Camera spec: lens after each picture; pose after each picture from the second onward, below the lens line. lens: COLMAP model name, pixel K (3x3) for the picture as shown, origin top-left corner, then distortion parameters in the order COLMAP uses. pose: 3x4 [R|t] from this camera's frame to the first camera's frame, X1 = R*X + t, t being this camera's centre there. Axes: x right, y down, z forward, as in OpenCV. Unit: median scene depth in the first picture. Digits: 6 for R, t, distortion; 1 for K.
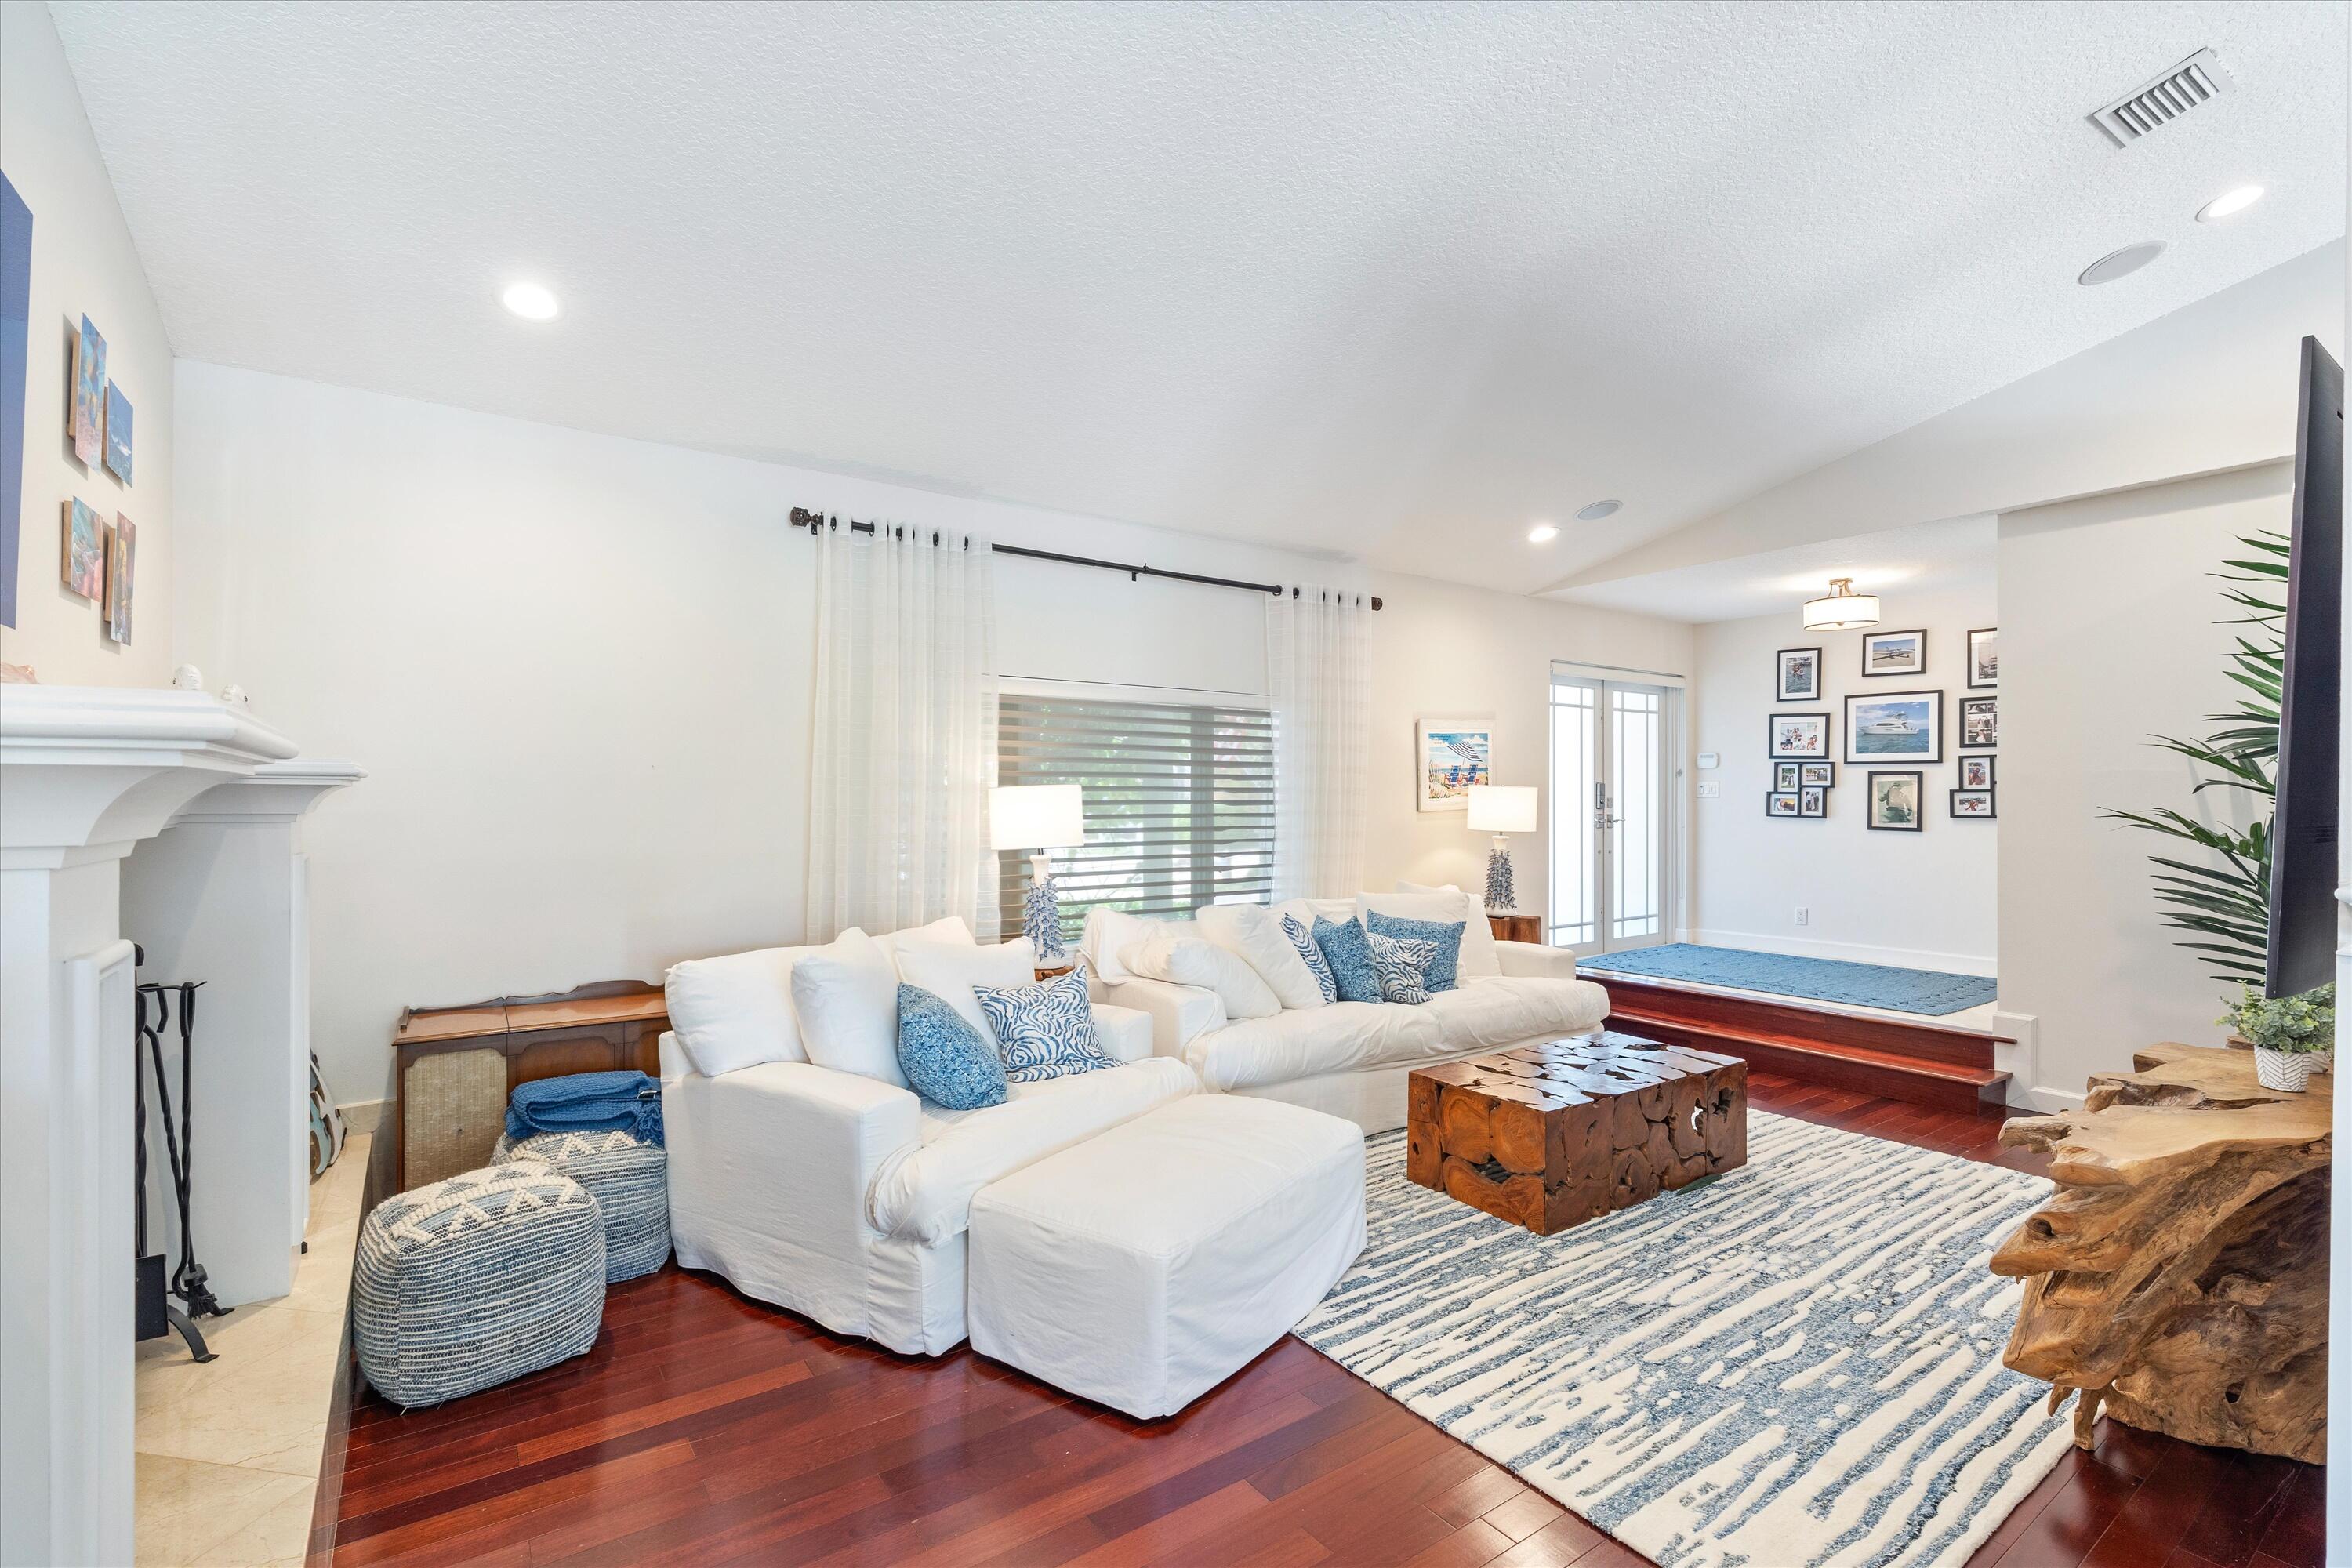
lens RADIAL K [[1079.8, 0, 1178.6], [0, 1079.8, 788.4], [0, 0, 1]] dist [0.001250, 0.000511]
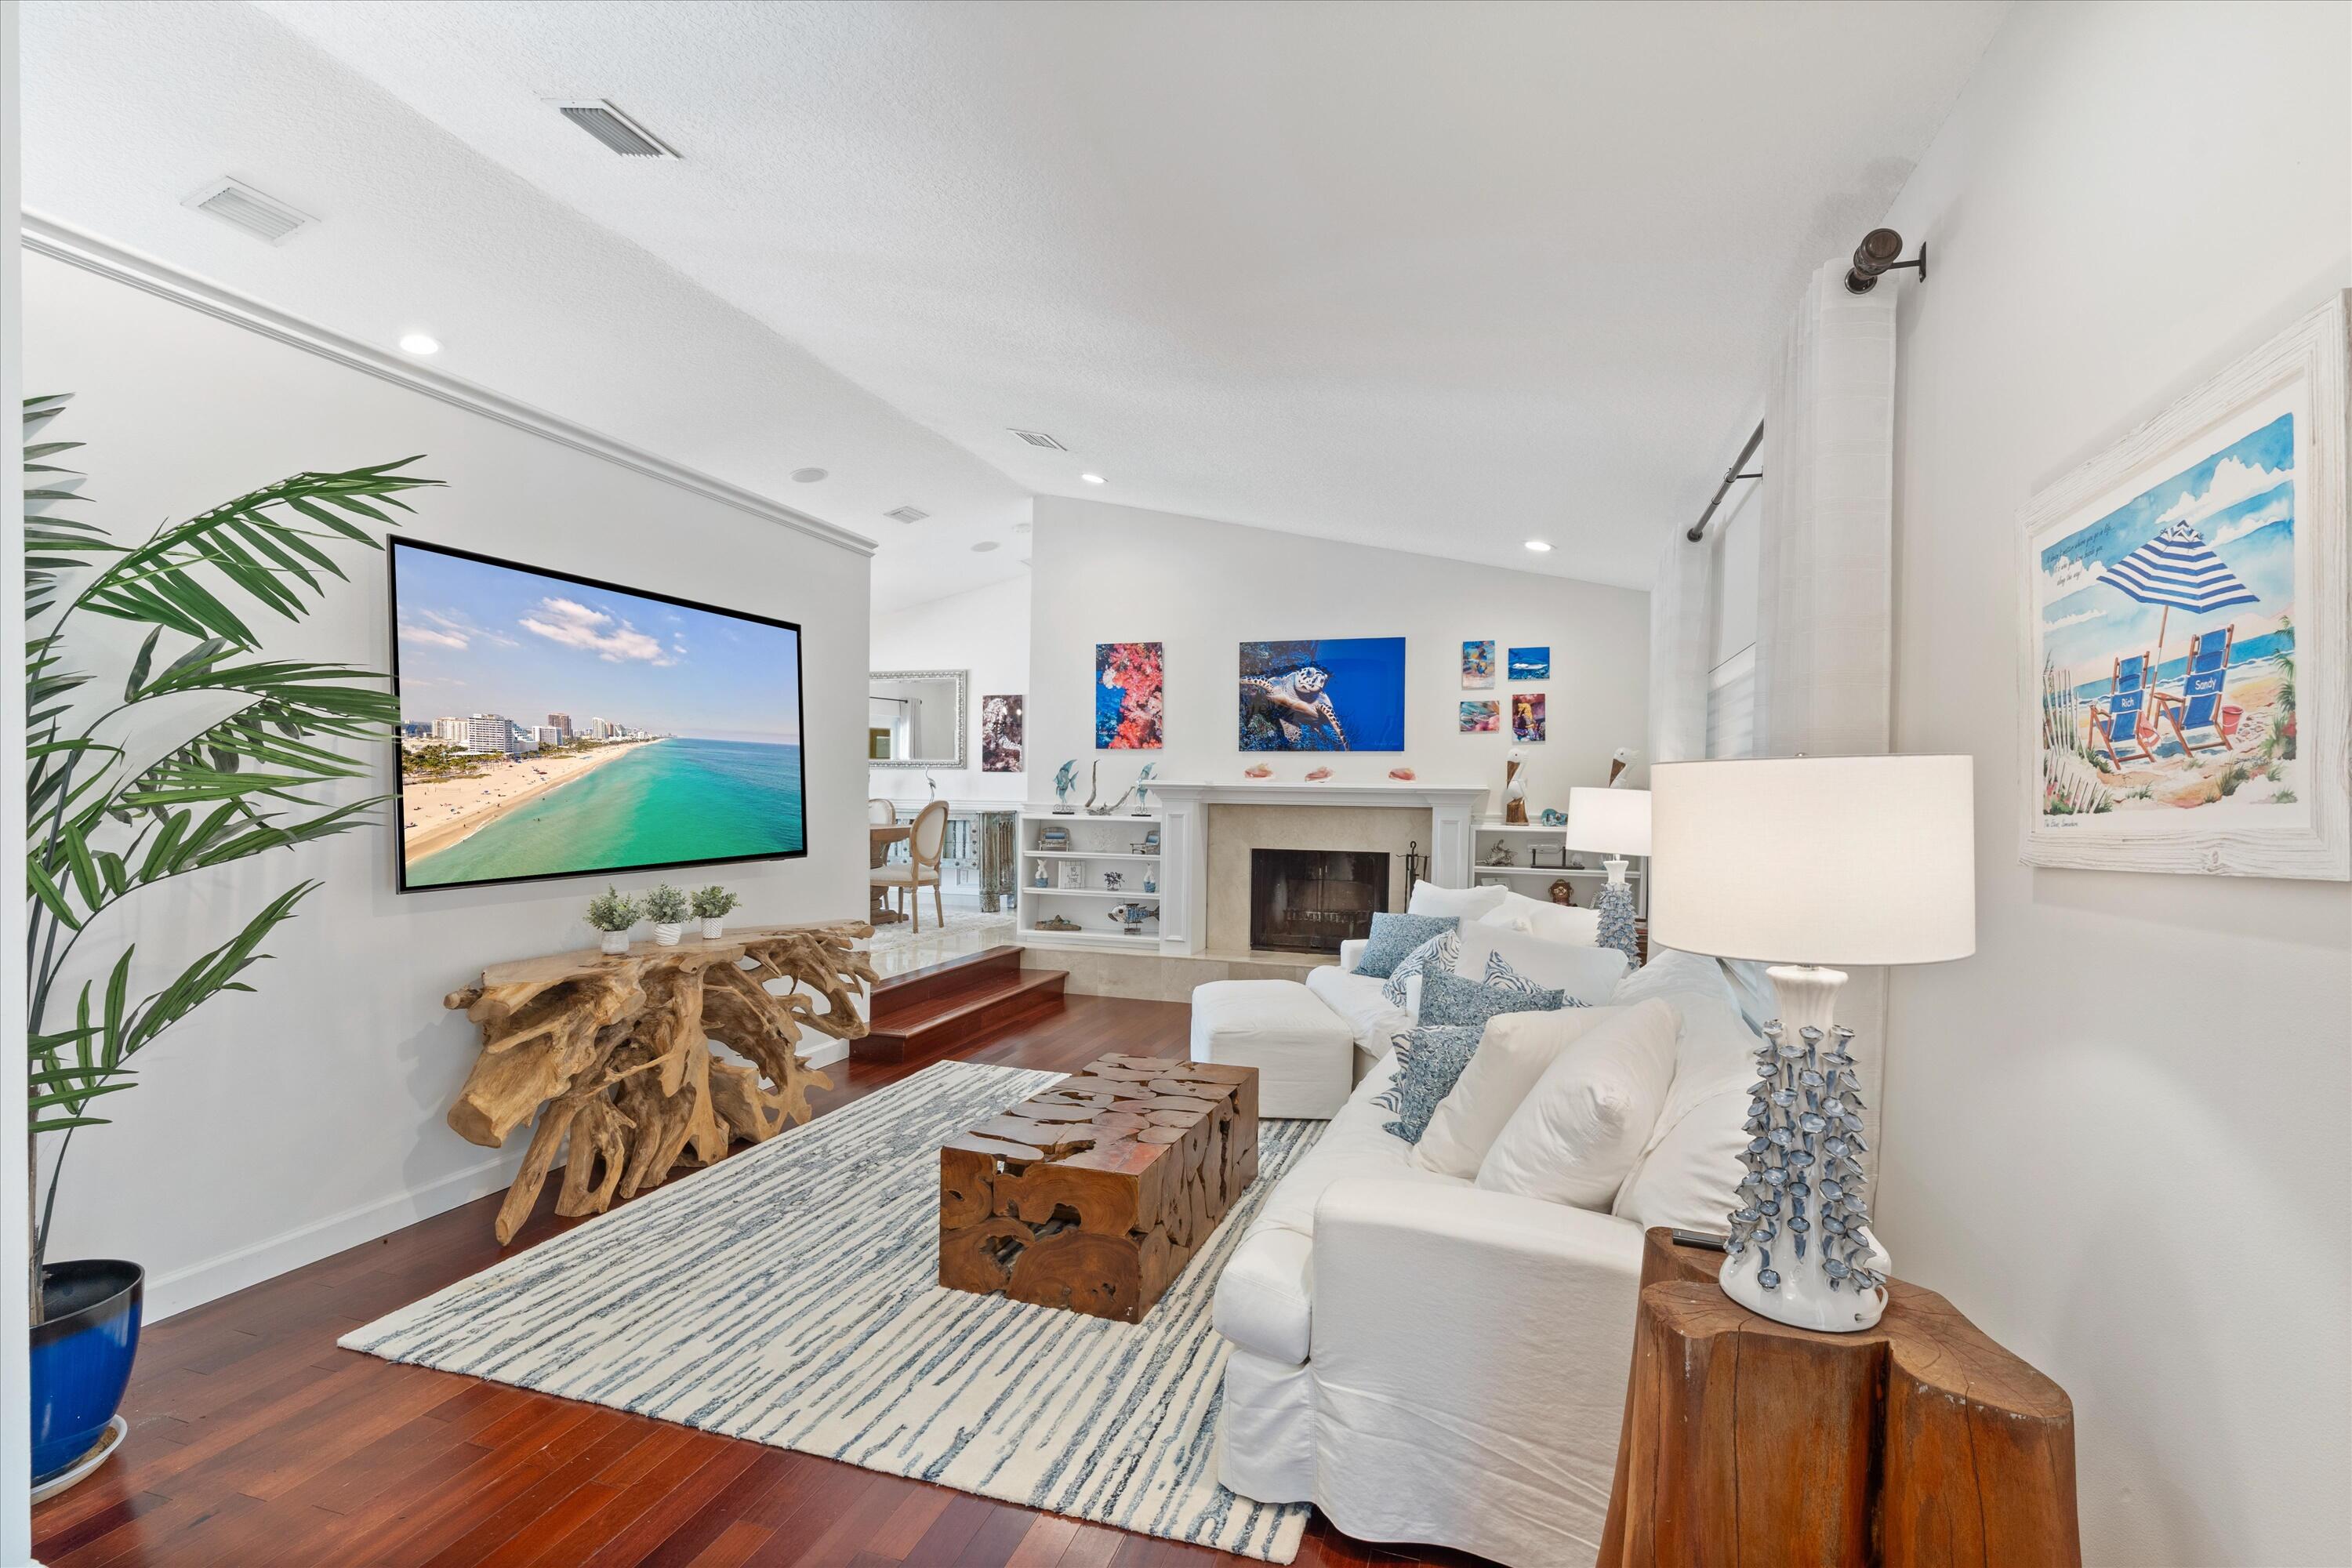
lens RADIAL K [[1079.8, 0, 1177.3], [0, 1079.8, 793.1], [0, 0, 1]] dist [0.001250, 0.000511]
pose [[-0.803658, -0.013802, -0.594932, 0.885521], [-0.012938, 0.999900, -0.005721, 0.013705], [0.594951, 0.003099, -0.803756, 1.783198]]
